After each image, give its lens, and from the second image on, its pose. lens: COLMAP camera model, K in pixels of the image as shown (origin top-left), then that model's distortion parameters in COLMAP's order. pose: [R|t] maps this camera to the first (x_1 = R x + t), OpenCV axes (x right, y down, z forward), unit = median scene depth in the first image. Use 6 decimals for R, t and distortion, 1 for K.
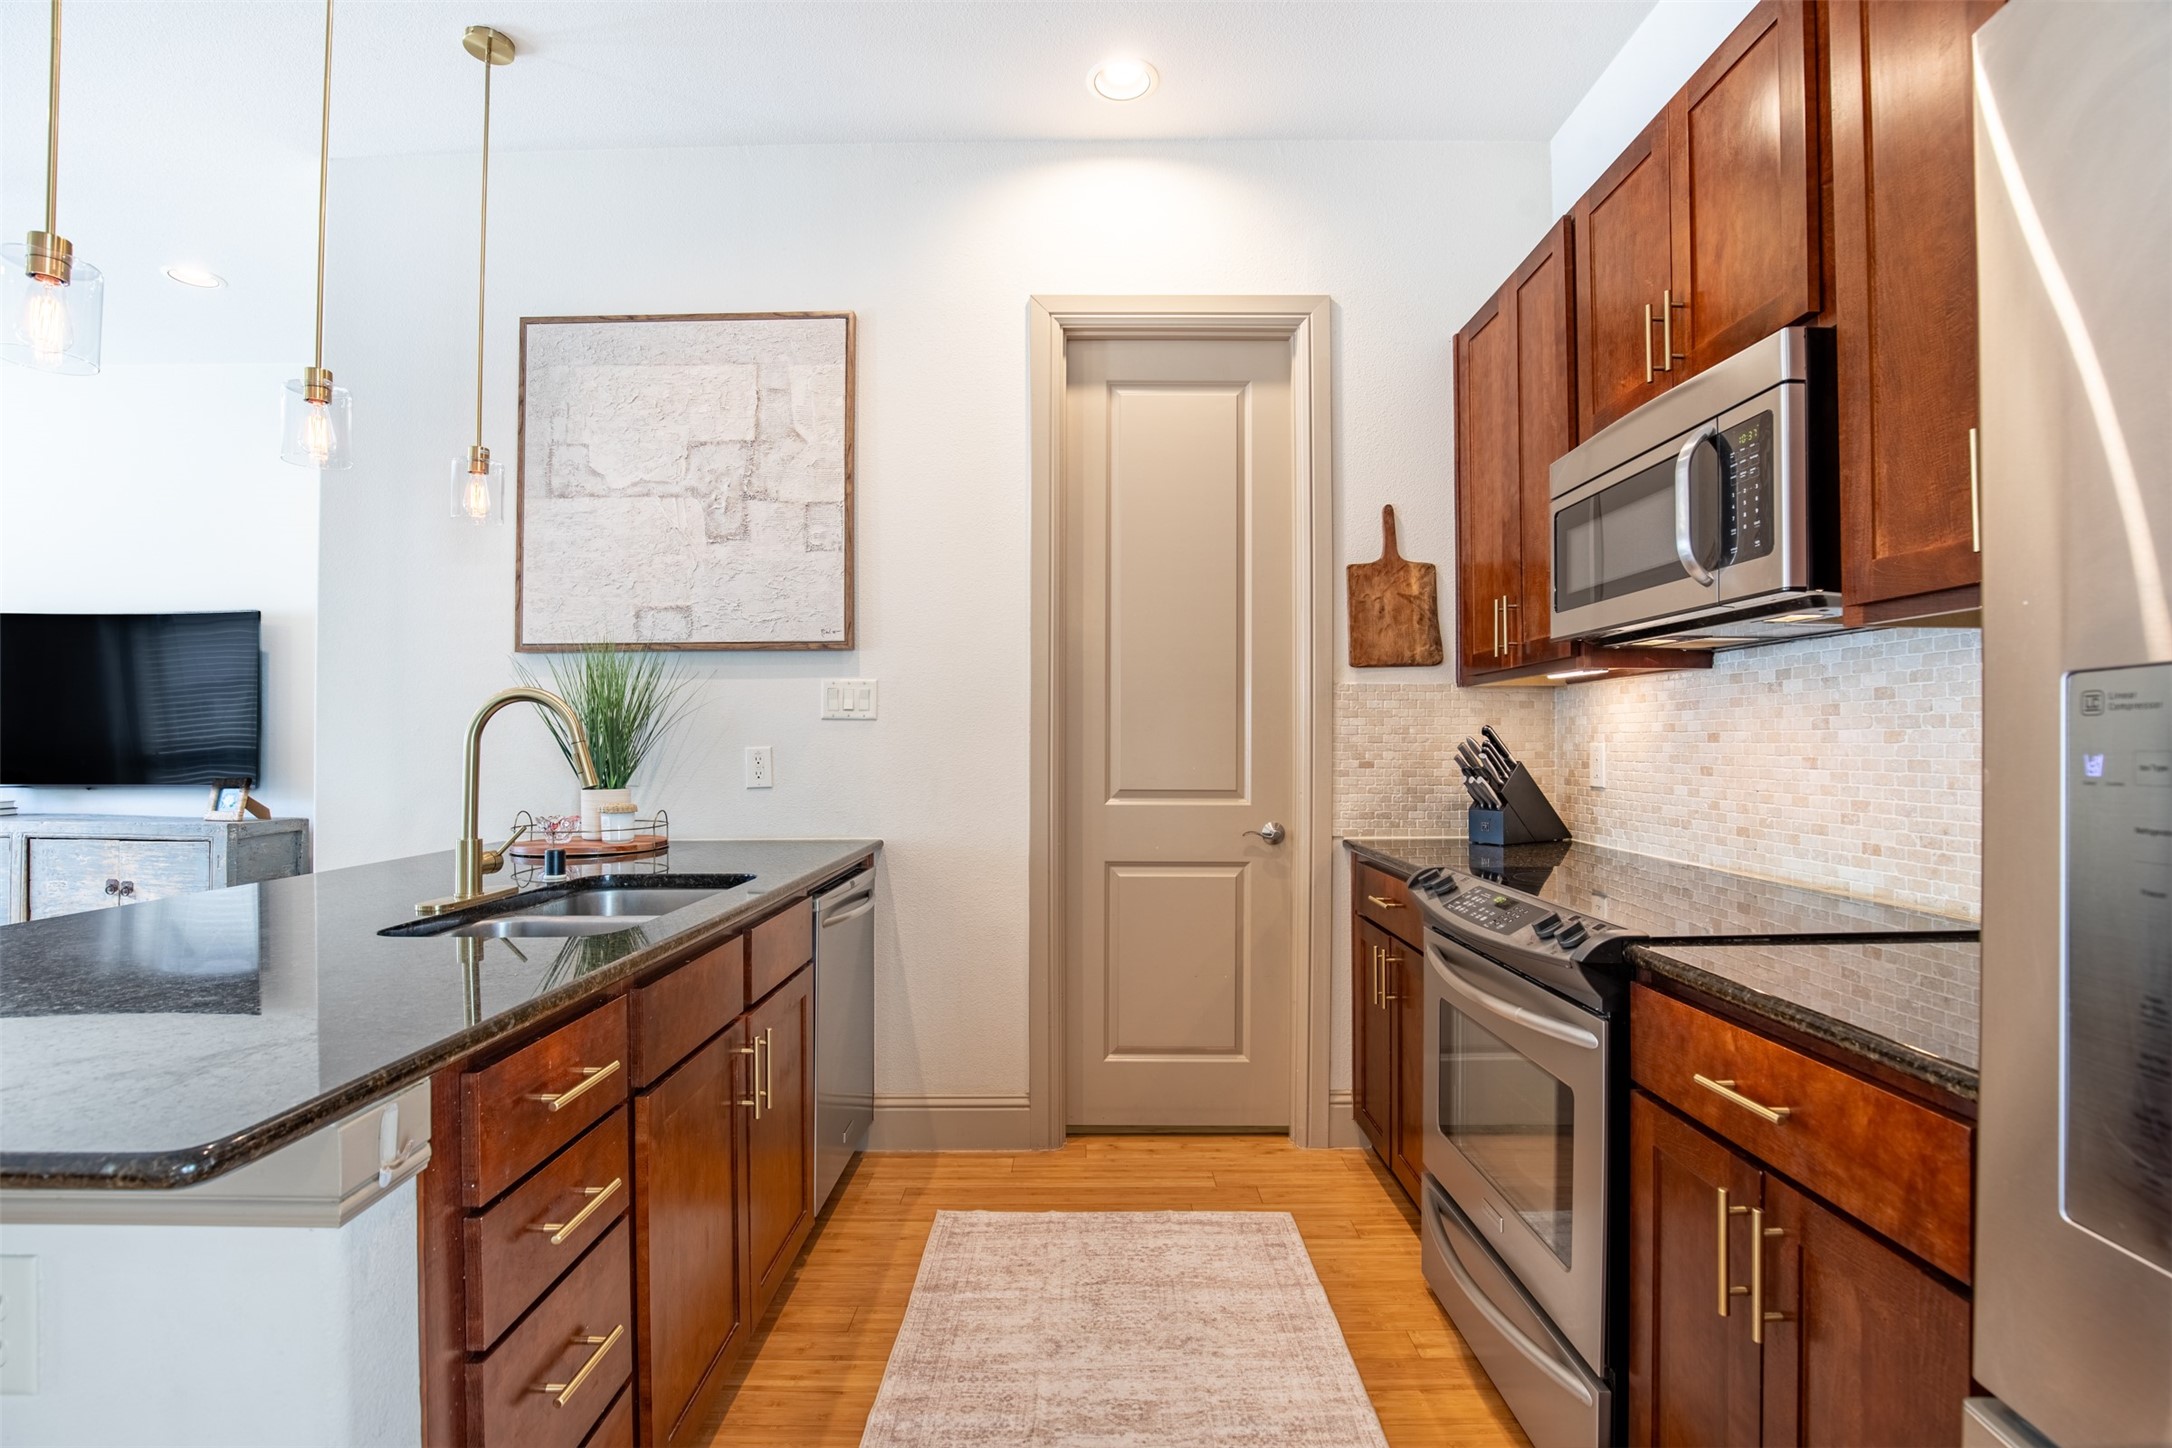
lens RADIAL K [[994.8, 0, 1089.8], [0, 994.8, 733.9], [0, 0, 1]] dist [-0.031202, 0.004886]
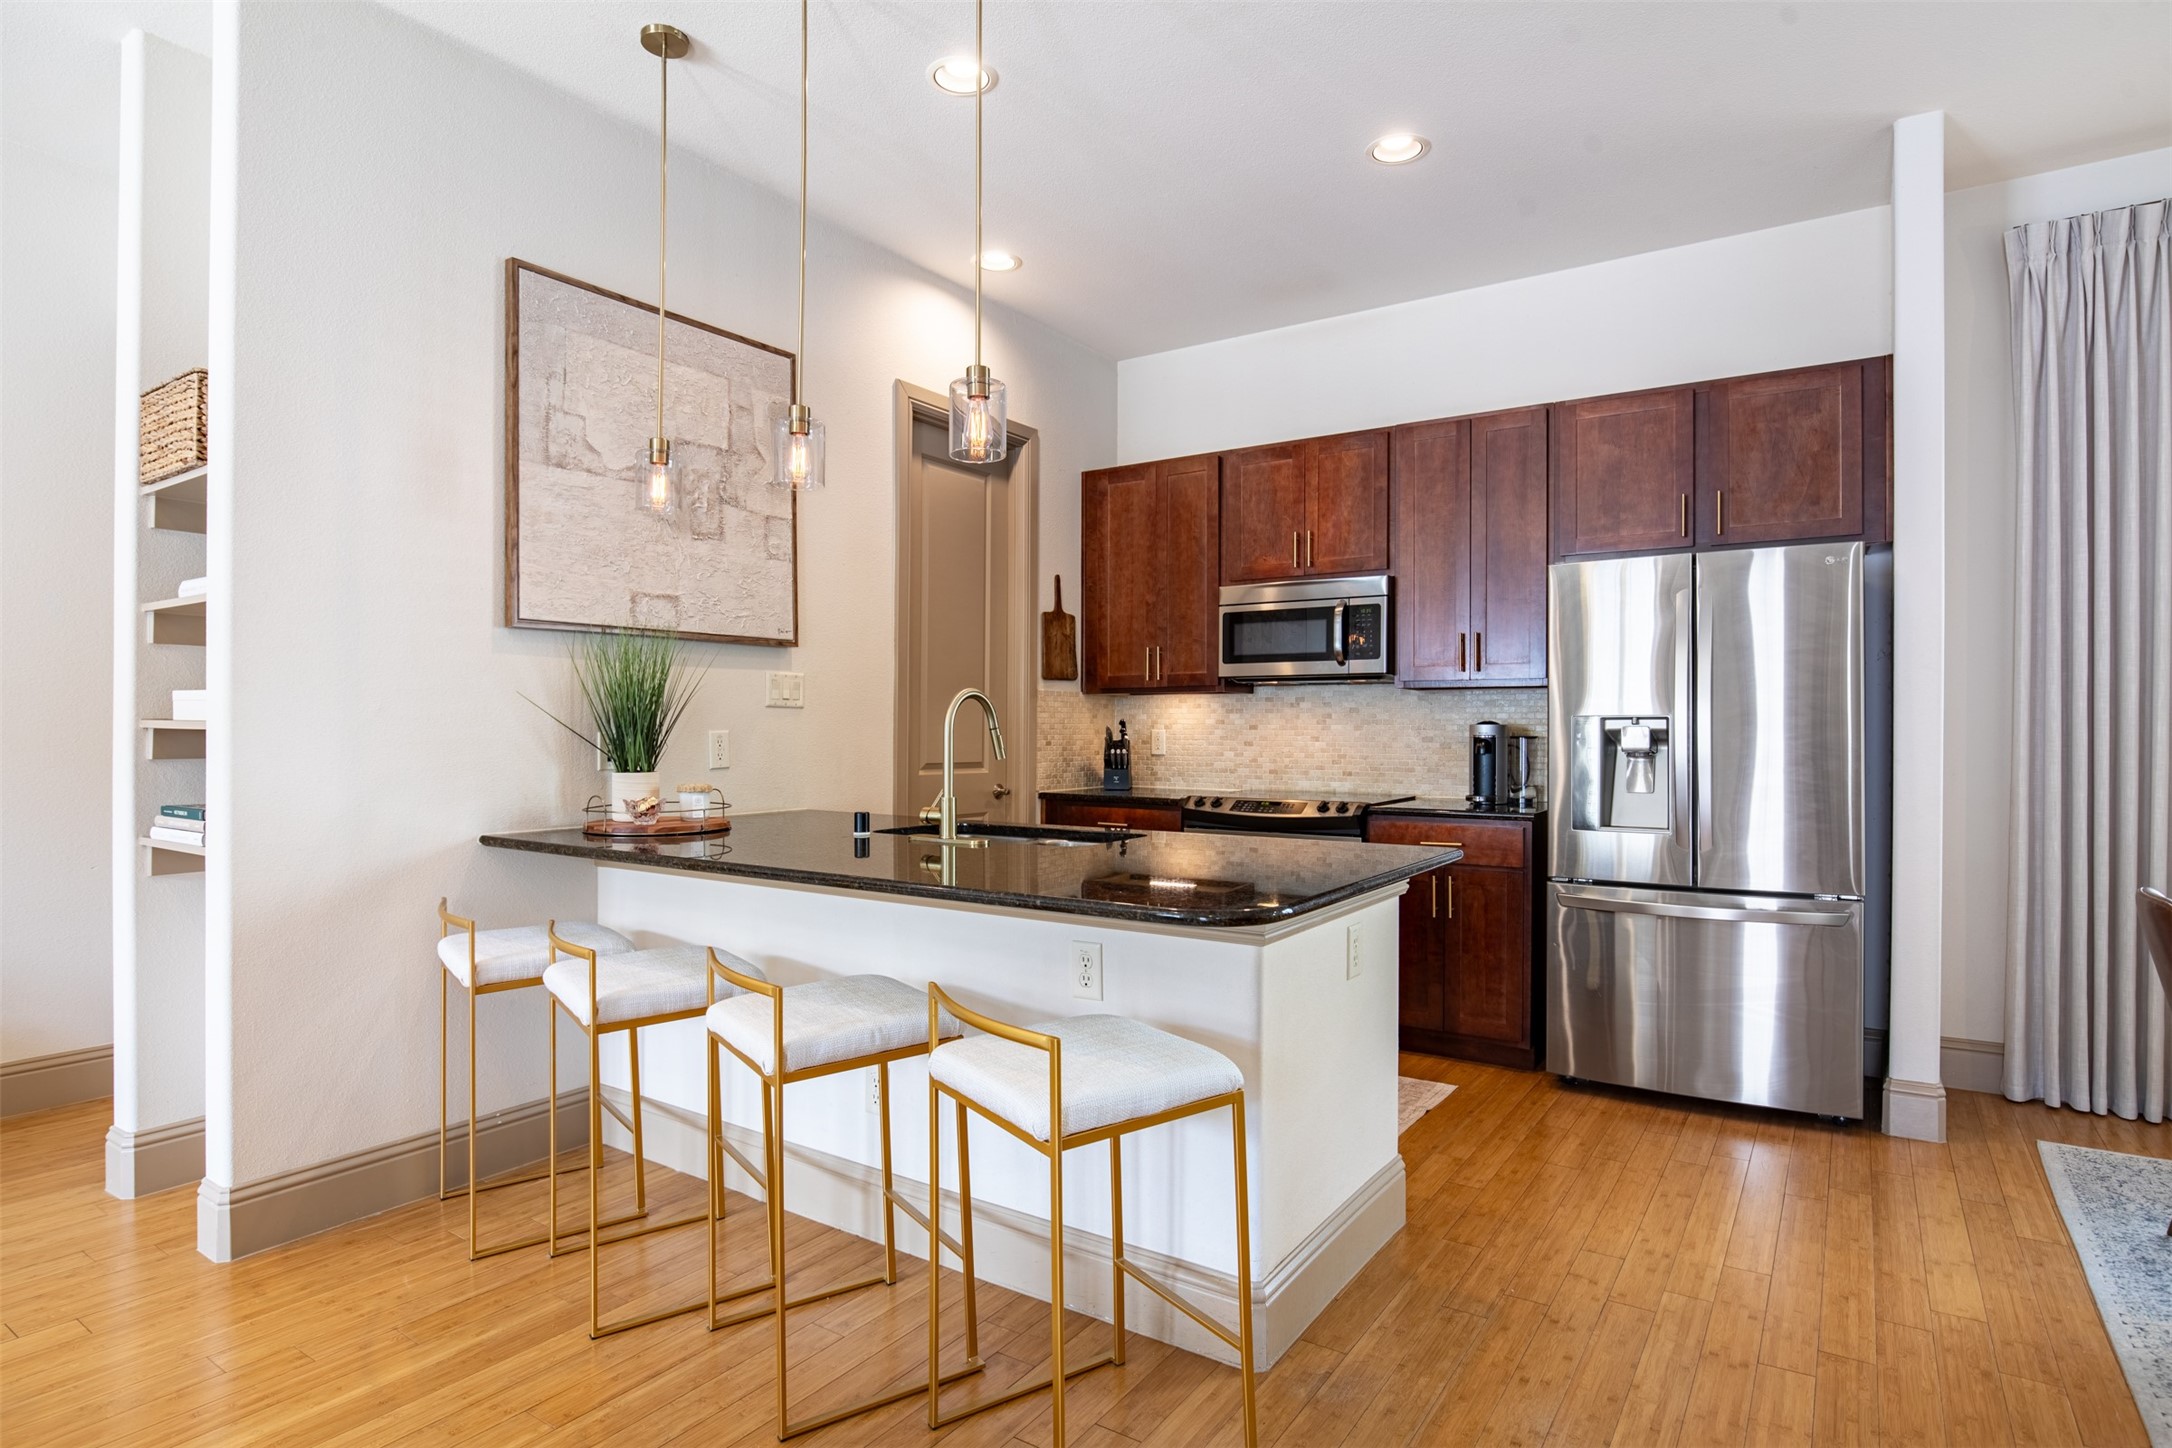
lens RADIAL K [[1143.5, 0, 1083.3], [0, 1143.5, 727.7], [0, 0, 1]] dist [-0.019418, 0.001353]
pose [[0.560353, 0.004428, 0.828242, -1.164861], [-0.011418, 0.999932, 0.002379, 0.002194], [-0.828175, -0.010790, 0.560365, -0.033633]]
